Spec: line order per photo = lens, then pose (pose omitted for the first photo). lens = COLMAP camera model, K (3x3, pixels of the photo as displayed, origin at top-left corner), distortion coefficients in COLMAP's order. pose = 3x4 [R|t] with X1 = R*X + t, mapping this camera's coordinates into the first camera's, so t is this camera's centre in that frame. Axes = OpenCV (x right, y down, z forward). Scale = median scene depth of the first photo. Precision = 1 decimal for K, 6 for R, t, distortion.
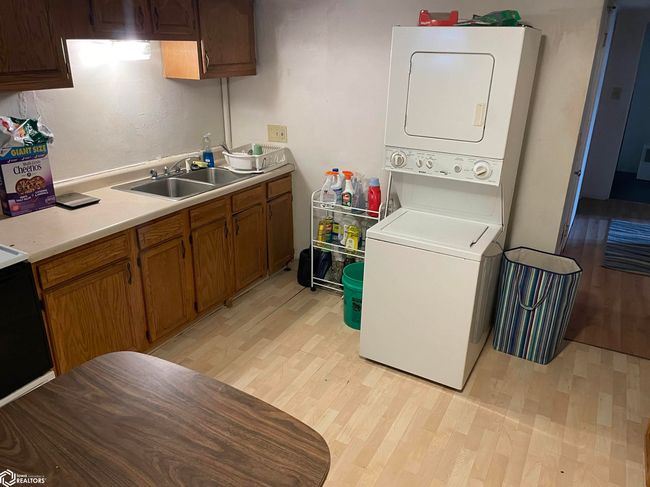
lens RADIAL K [[495.2, 0, 323.2], [0, 495.2, 244.0], [0, 0, 1]] dist [0.051640, -0.052747]
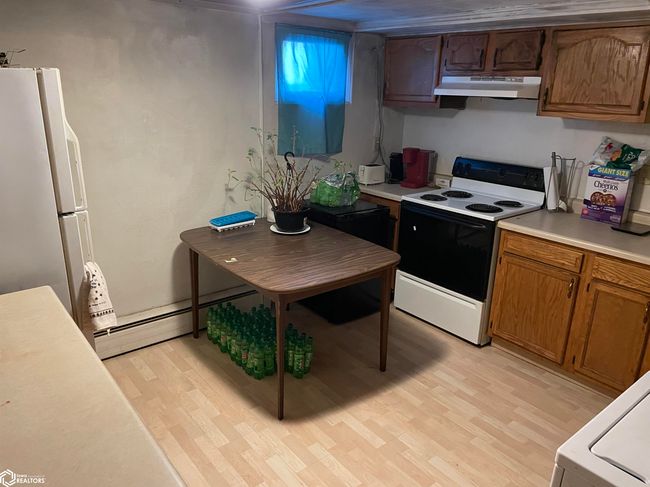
lens RADIAL K [[495.2, 0, 323.8], [0, 495.2, 242.5], [0, 0, 1]] dist [0.051640, -0.052747]
pose [[-0.375082, 0.257979, -0.890371, 0.776288], [-0.382215, 0.832010, 0.402083, -0.264001], [0.844526, 0.491128, -0.213469, 0.759965]]
